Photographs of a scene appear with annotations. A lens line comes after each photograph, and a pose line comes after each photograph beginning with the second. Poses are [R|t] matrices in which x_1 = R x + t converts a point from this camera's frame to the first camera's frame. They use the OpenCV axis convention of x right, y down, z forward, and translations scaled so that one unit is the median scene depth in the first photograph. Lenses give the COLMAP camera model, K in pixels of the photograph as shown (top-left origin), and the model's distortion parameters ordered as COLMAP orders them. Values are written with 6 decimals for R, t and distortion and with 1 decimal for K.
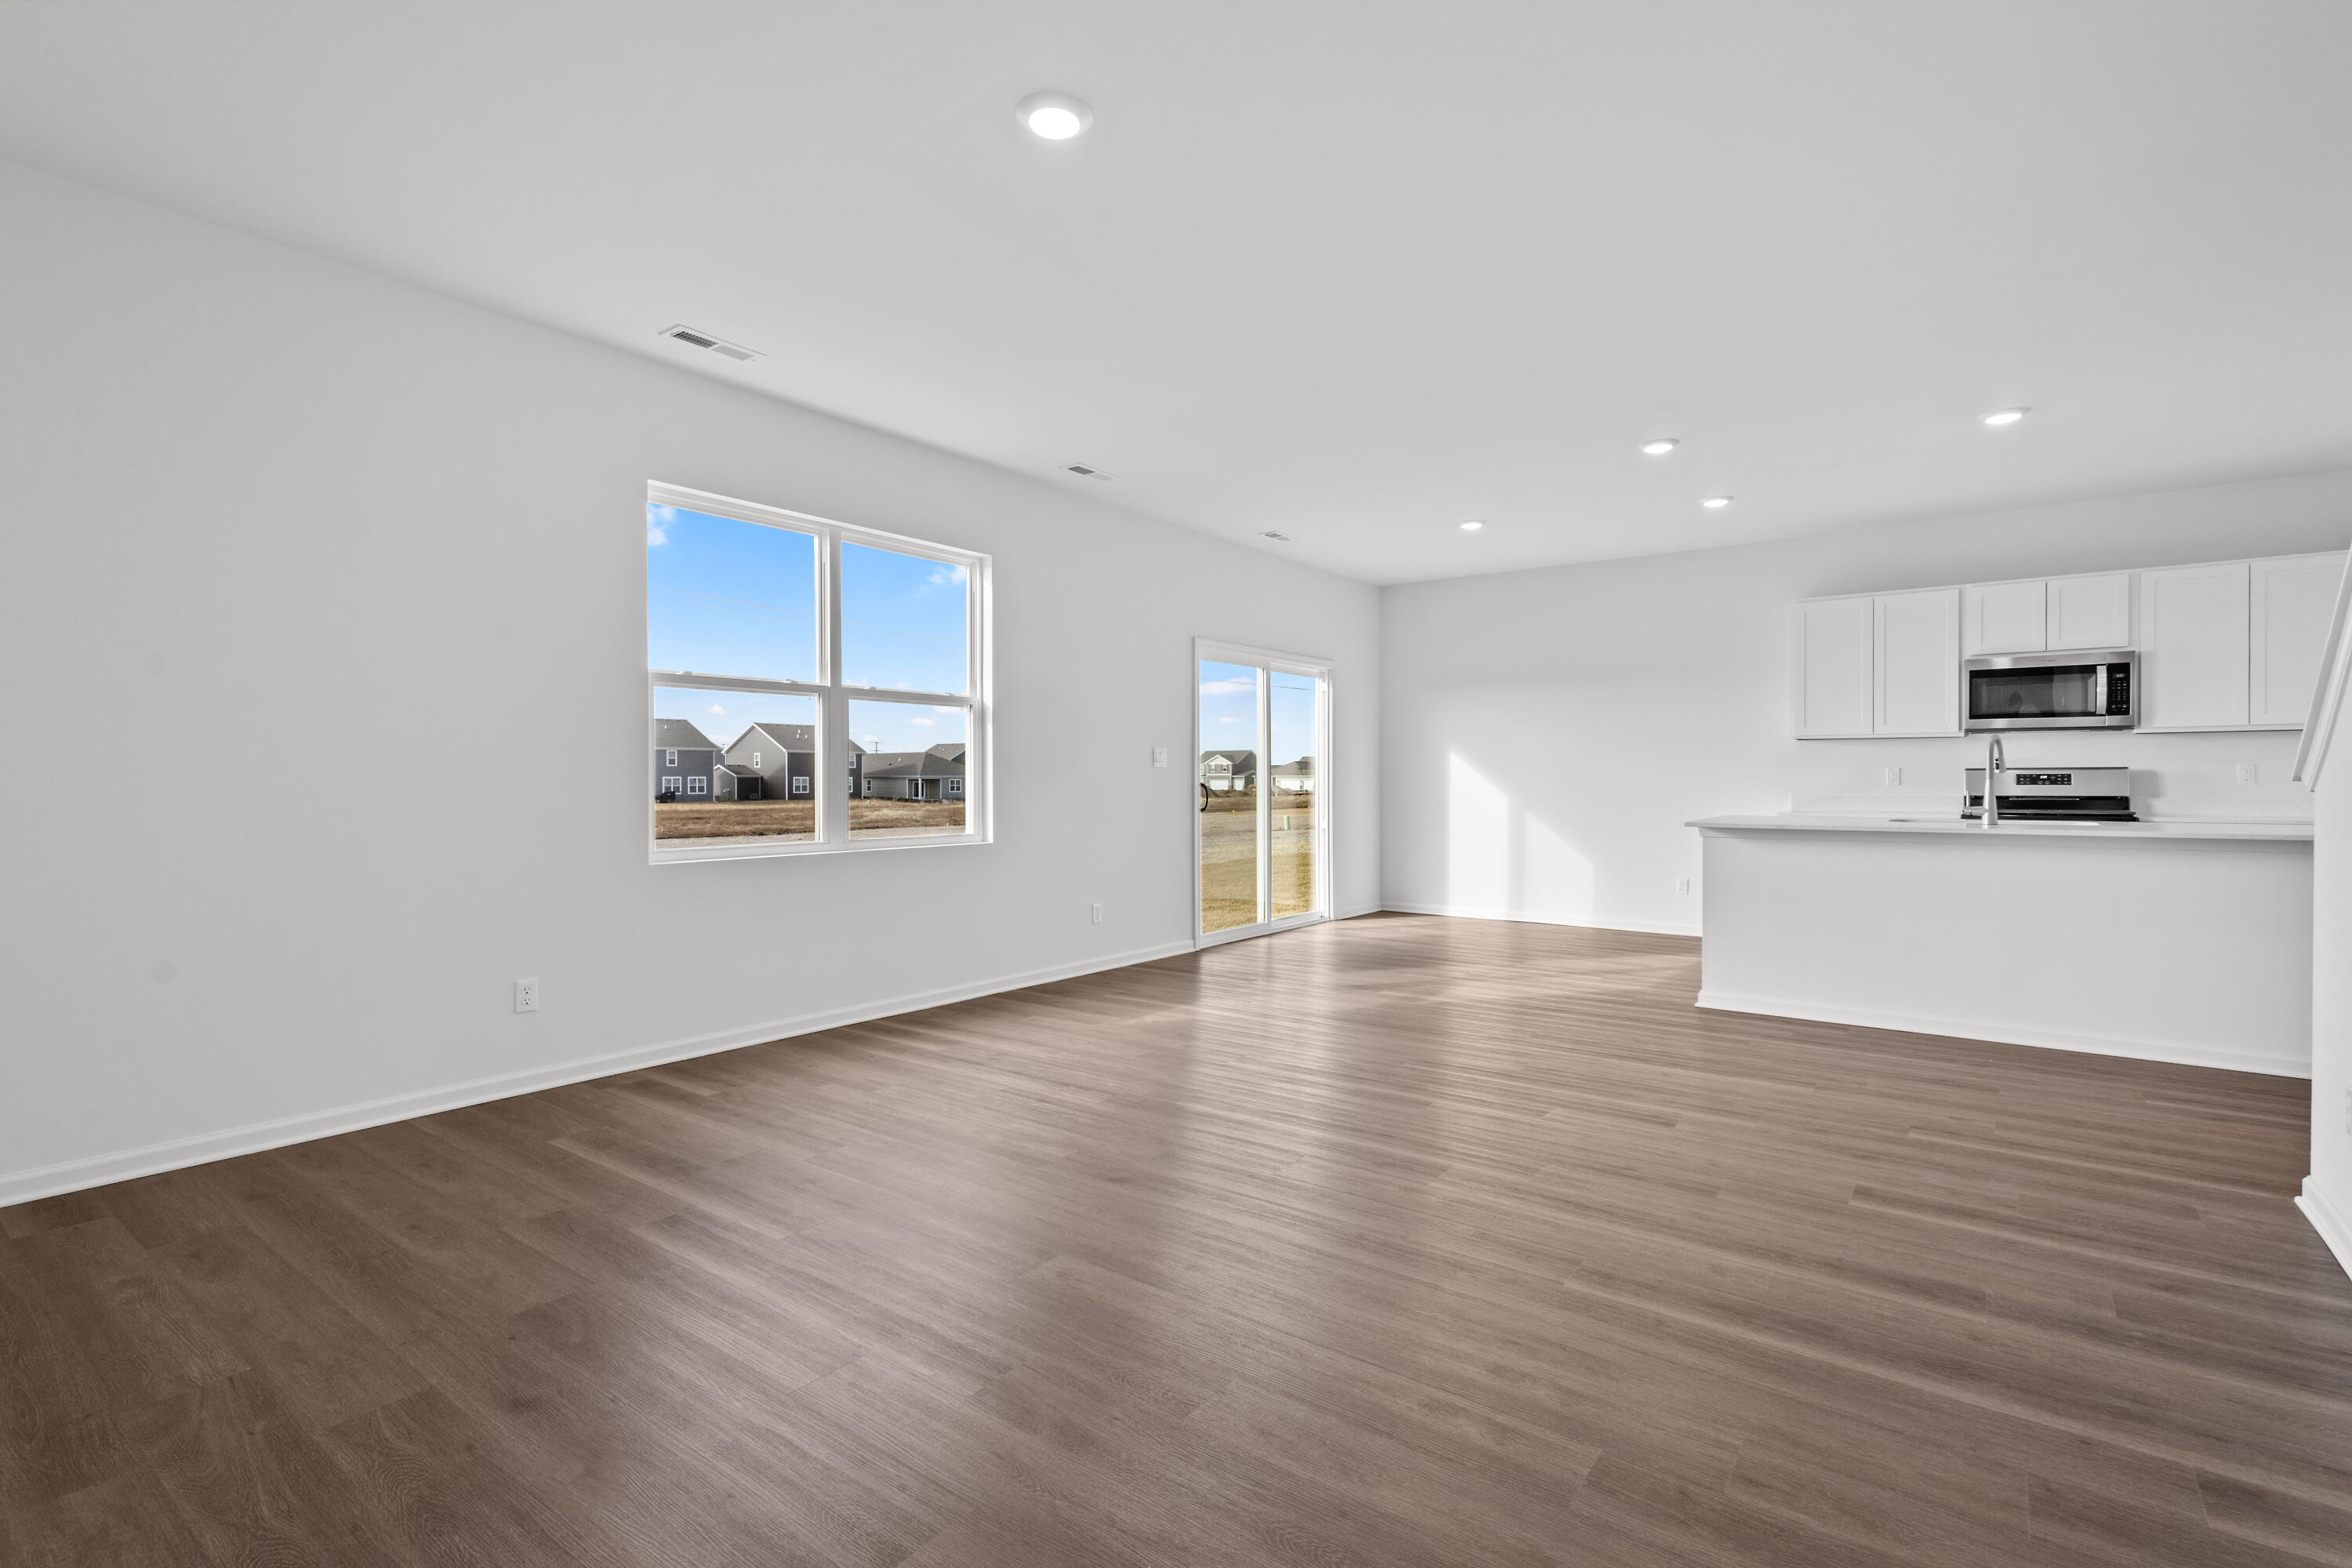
lens RADIAL K [[1092.0, 0, 1176.0], [0, 1092.0, 784.0], [0, 0, 1]] dist [0.000990, -0.000190]
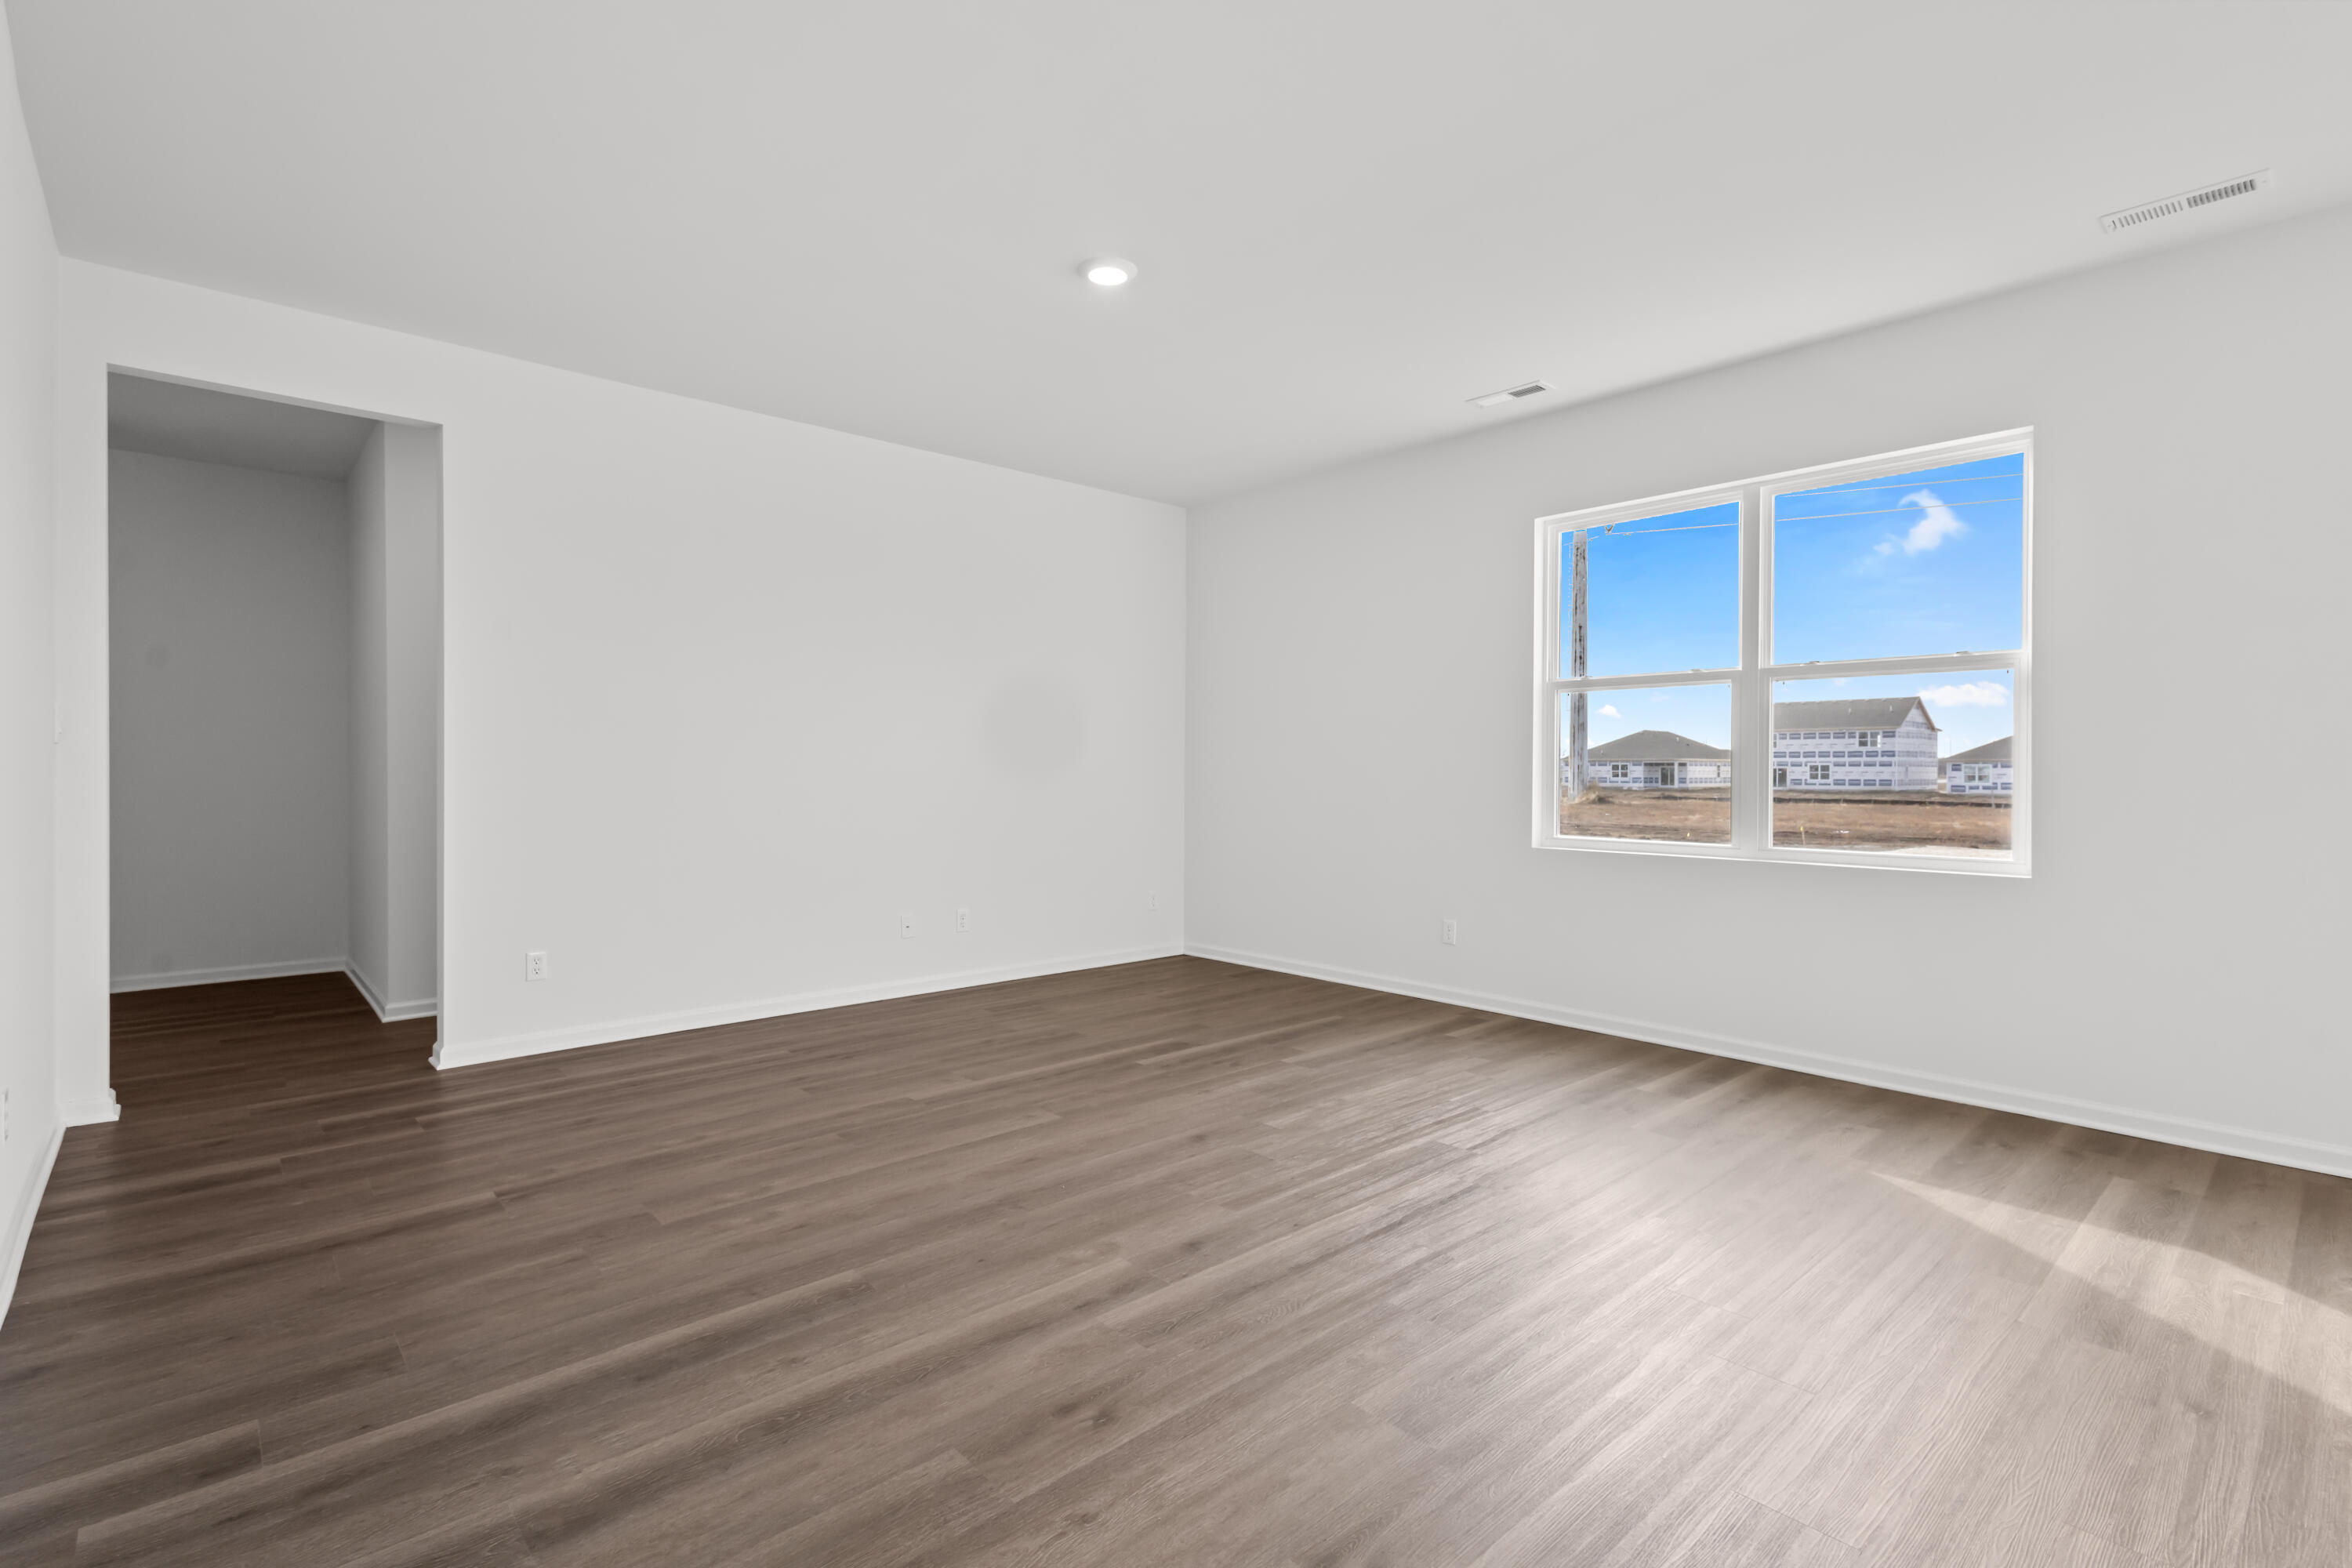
lens RADIAL K [[1092.0, 0, 1176.0], [0, 1092.0, 784.0], [0, 0, 1]] dist [0.000990, -0.000190]
pose [[-0.189125, 0.011727, -0.981883, 1.596033], [-0.010249, 0.999851, 0.013916, -0.015186], [0.981900, 0.012695, -0.188976, 1.828050]]
